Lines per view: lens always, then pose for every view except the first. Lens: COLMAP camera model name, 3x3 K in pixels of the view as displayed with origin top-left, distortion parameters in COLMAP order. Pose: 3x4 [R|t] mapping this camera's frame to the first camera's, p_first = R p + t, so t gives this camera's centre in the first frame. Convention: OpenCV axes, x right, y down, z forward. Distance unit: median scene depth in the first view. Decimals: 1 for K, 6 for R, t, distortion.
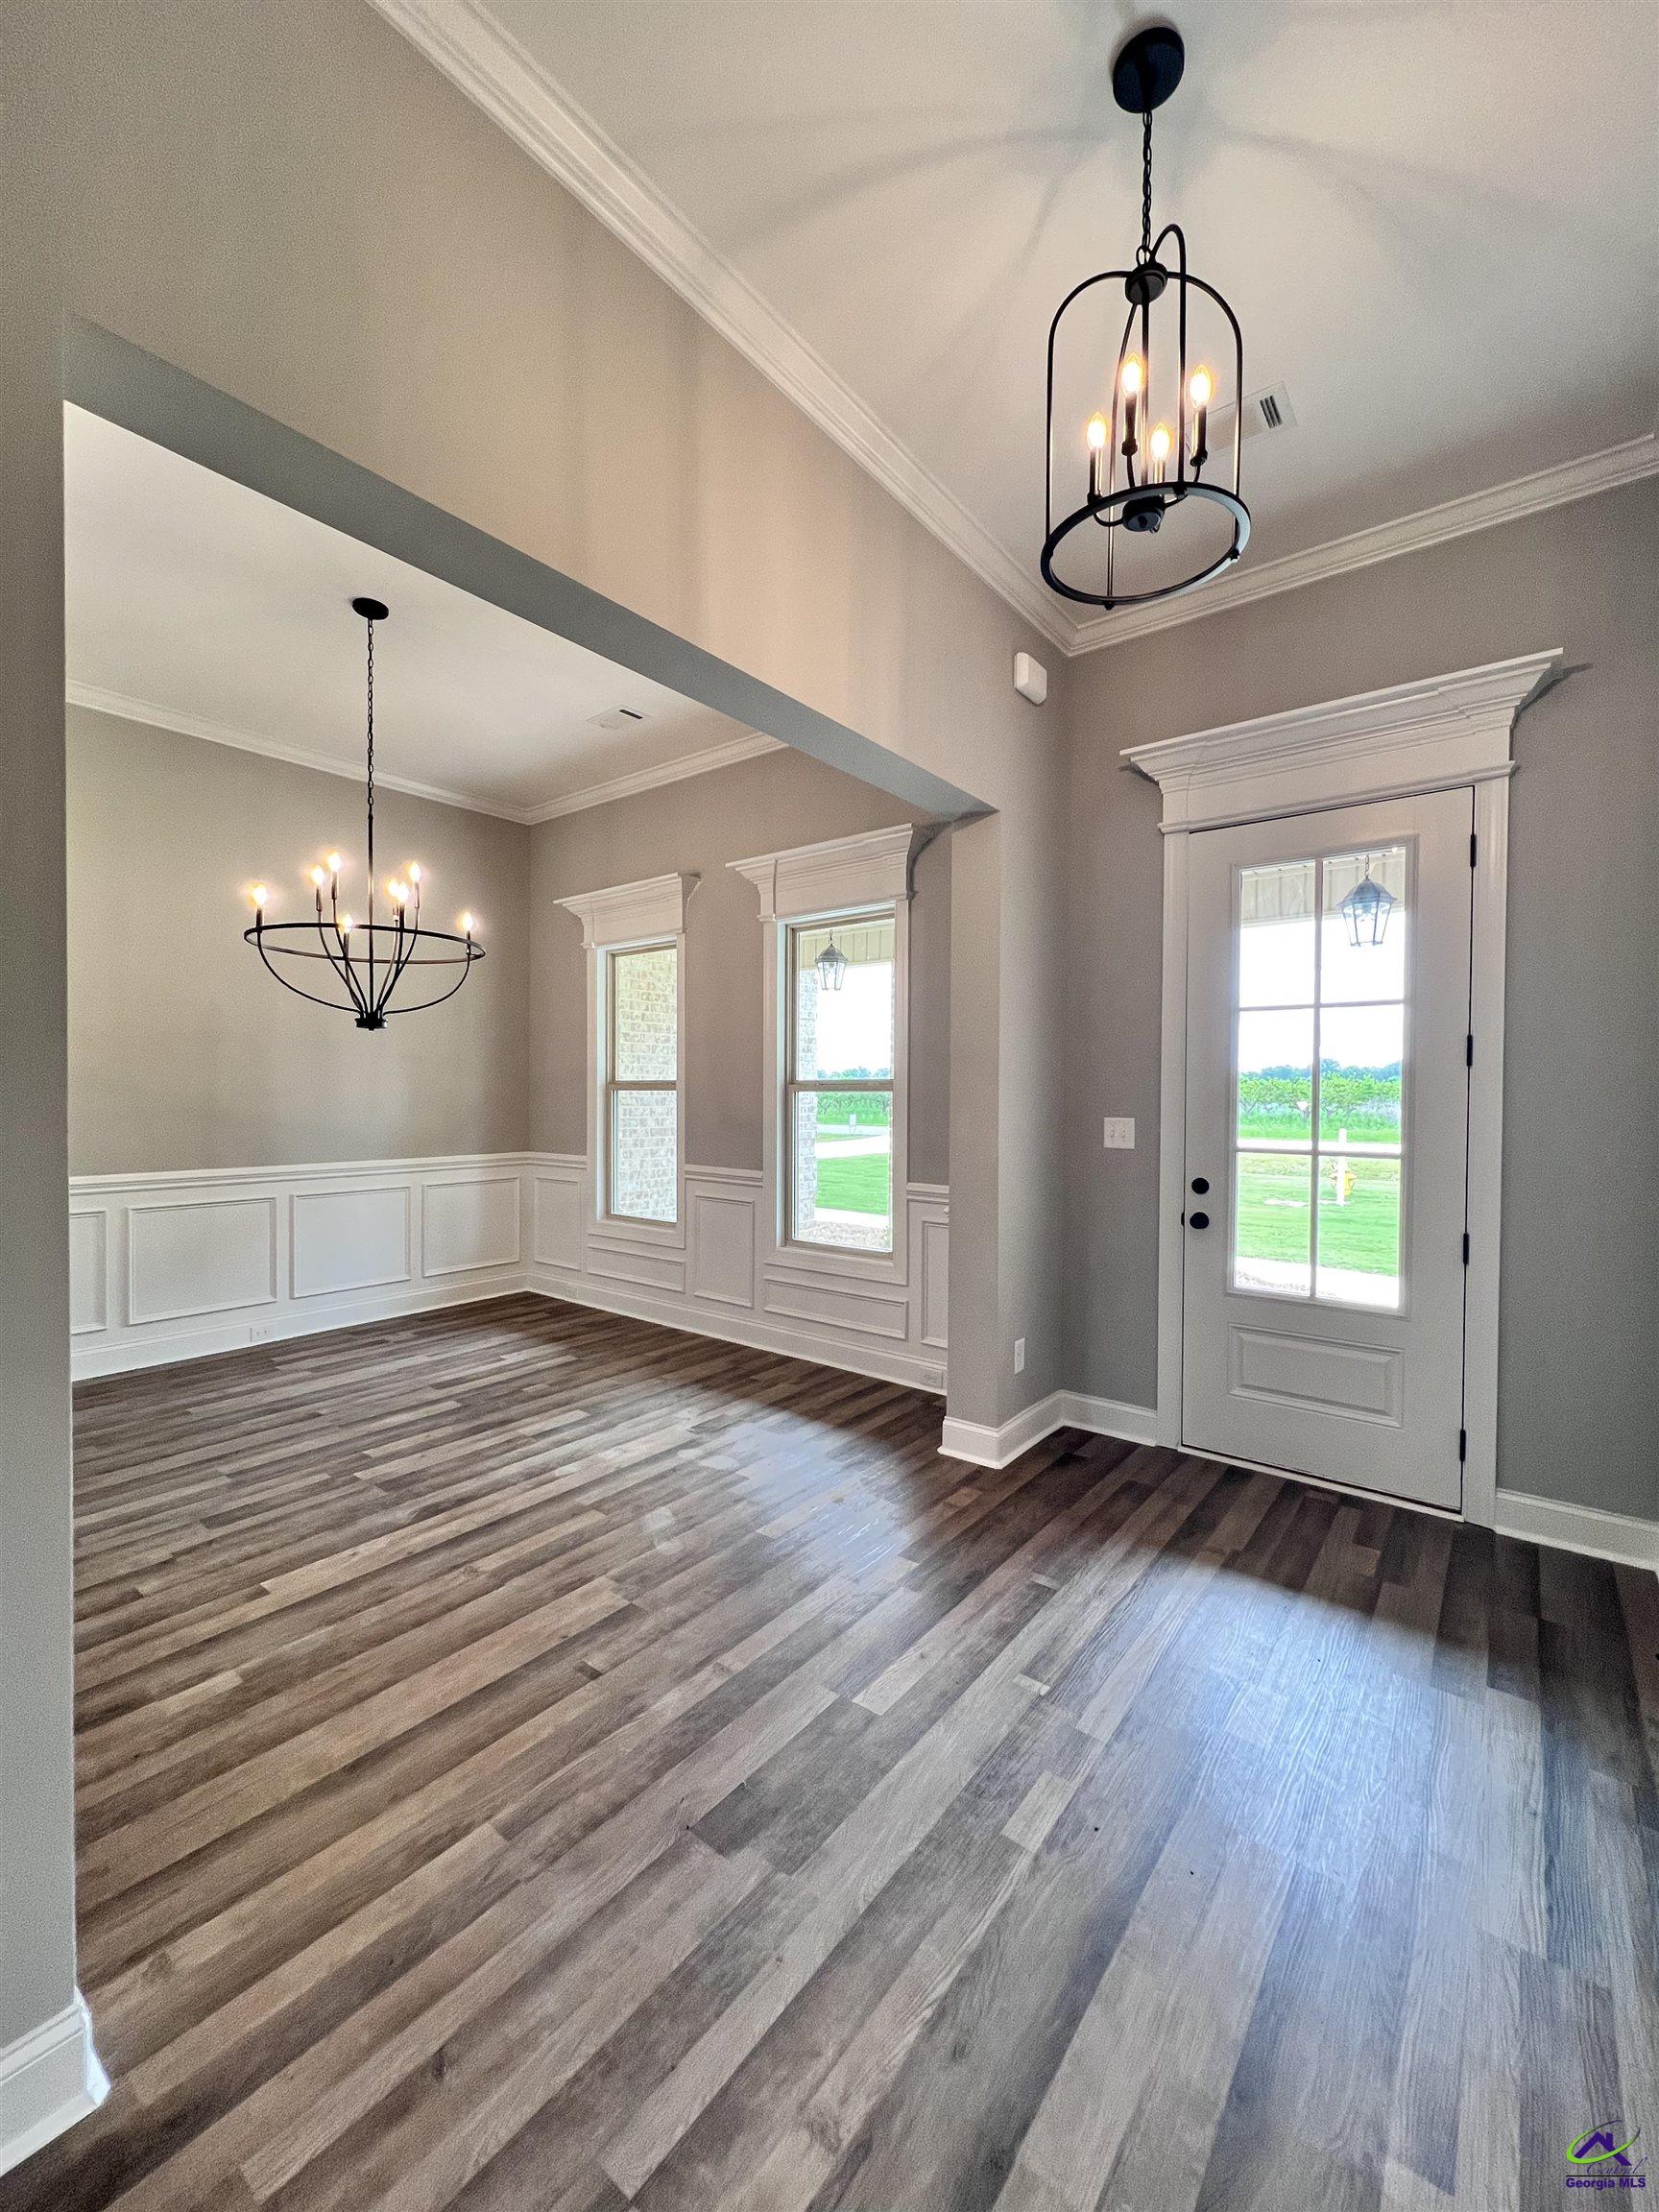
lens RADIAL K [[889.4, 0, 826.6], [0, 889.4, 1102.2], [0, 0, 1]] dist [-0.003669, 0.001641]
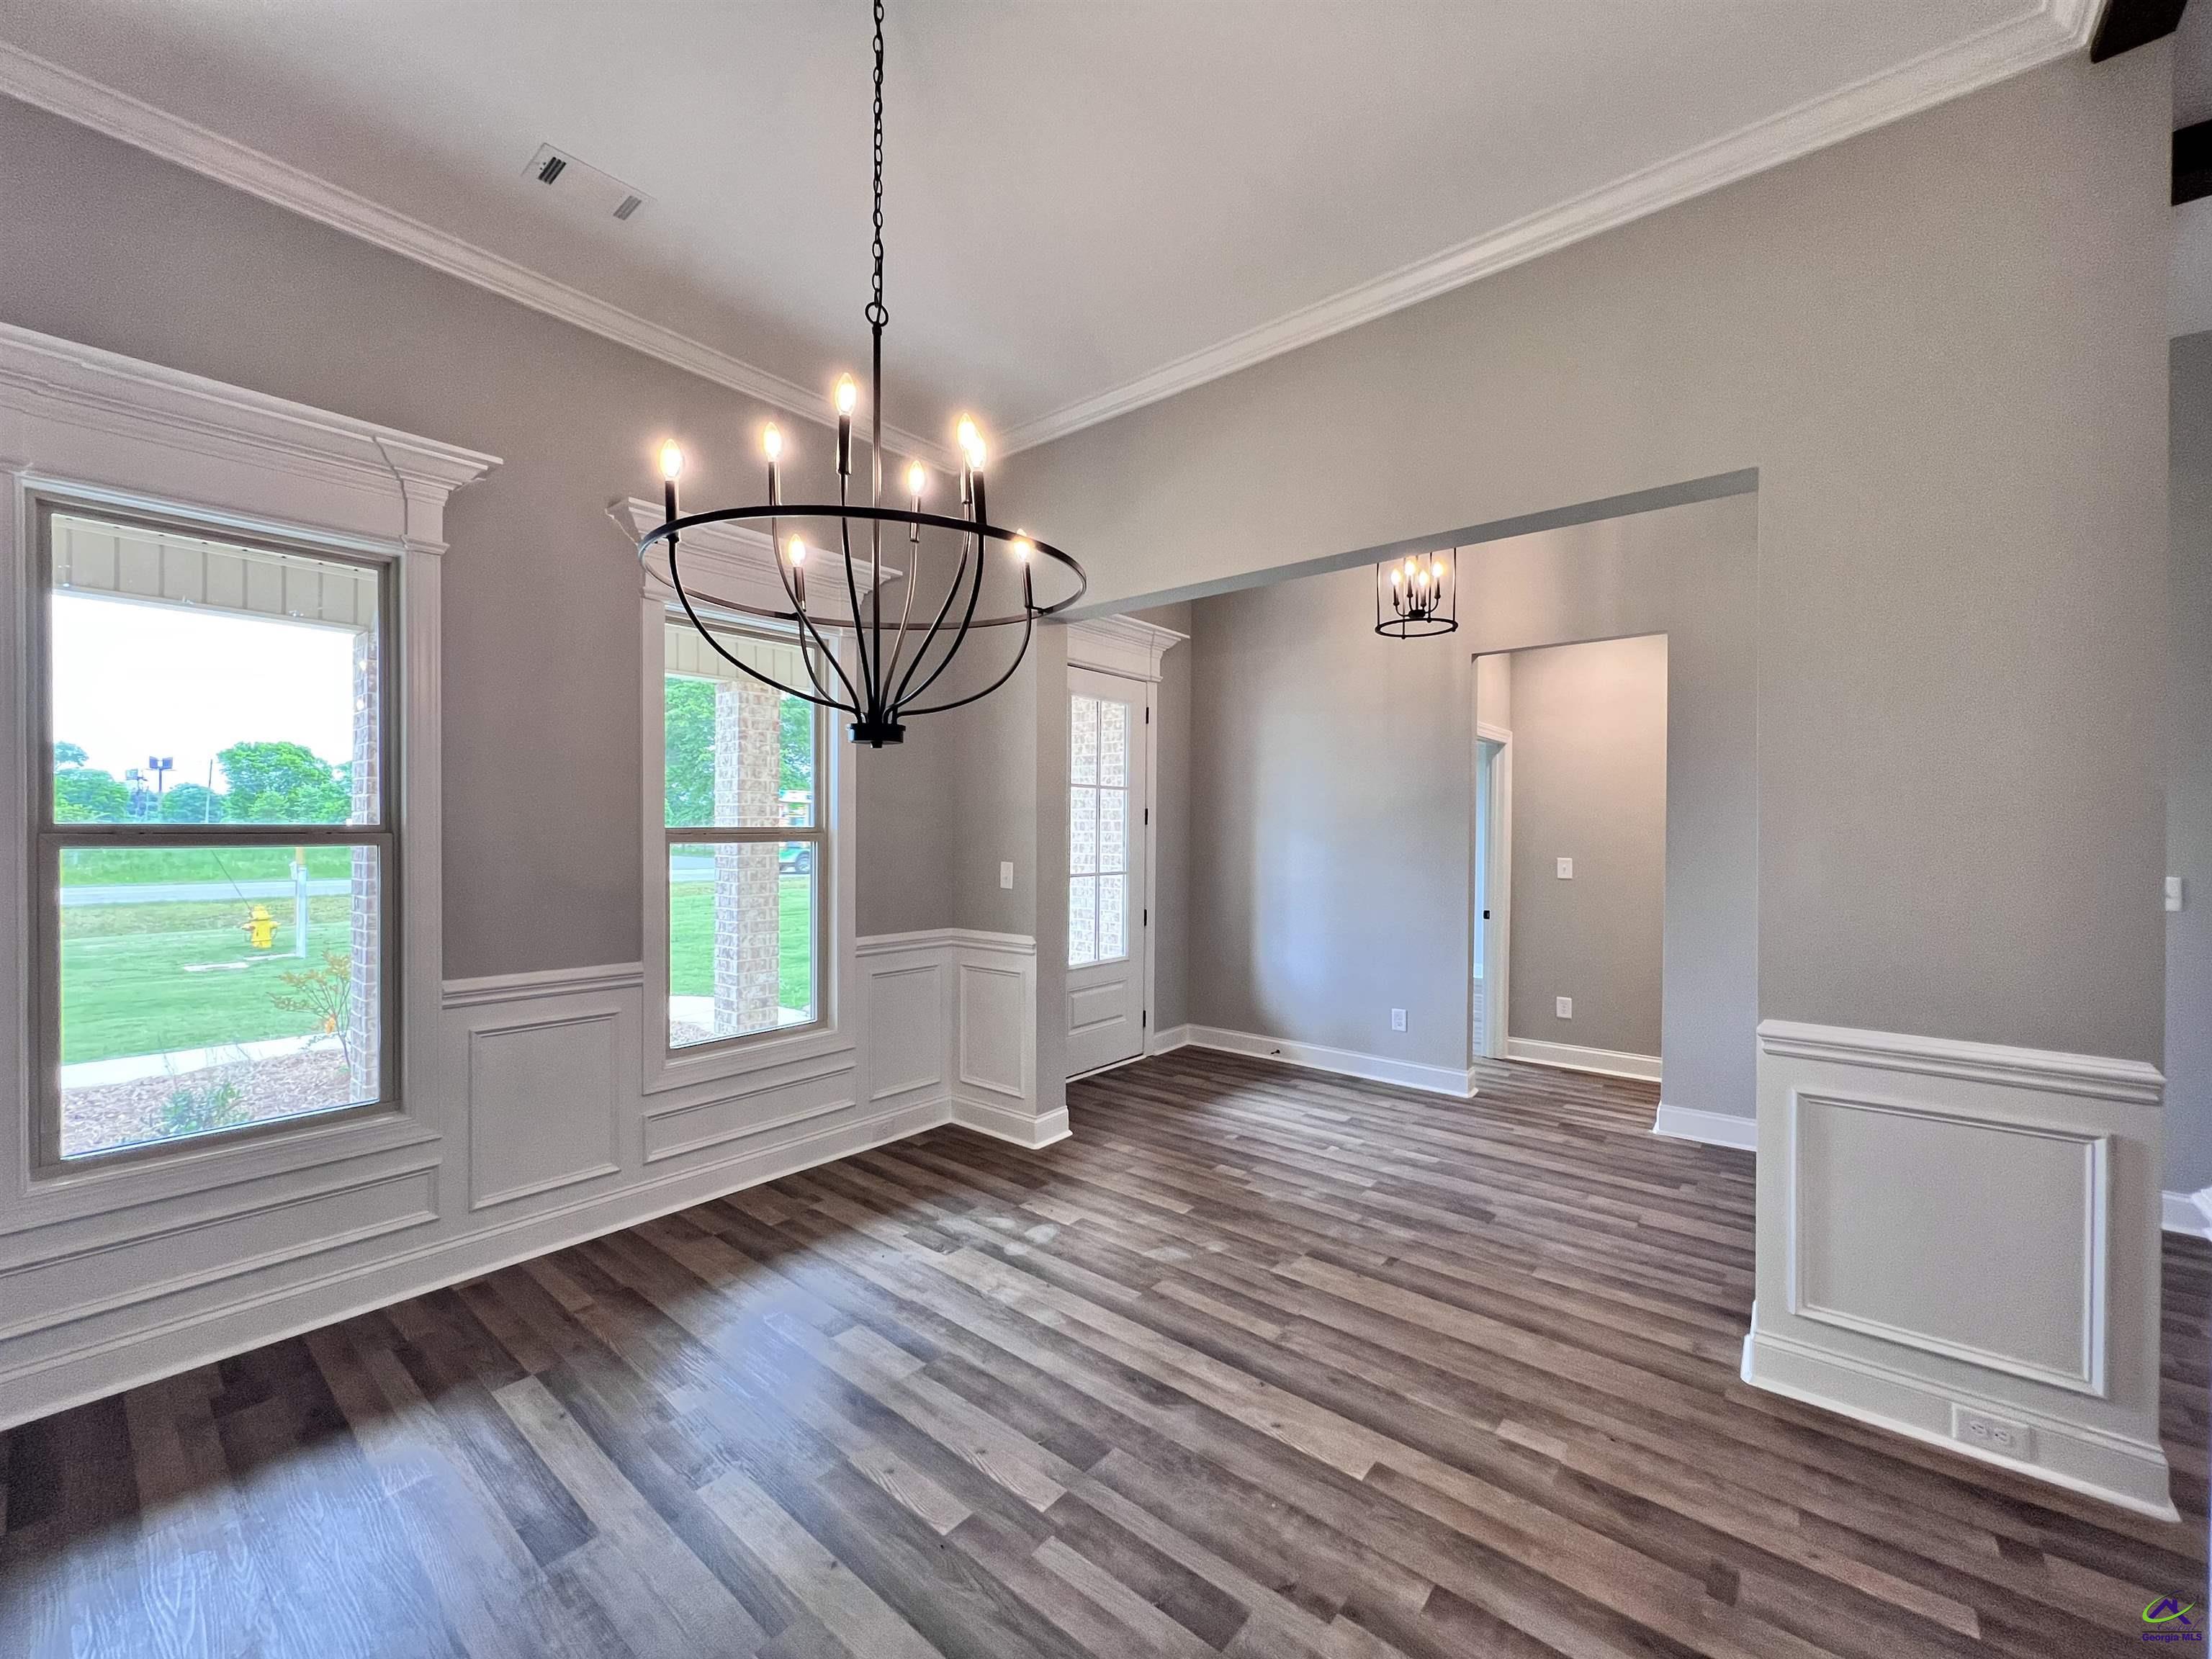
lens RADIAL K [[889.4, 0, 1104.7], [0, 889.4, 832.1], [0, 0, 1]] dist [-0.003669, 0.001641]
pose [[0.020769, -0.011143, 0.999722, -1.333122], [0.003277, 0.999933, 0.011078, -0.050632], [-0.999779, 0.003046, 0.020805, 1.123537]]
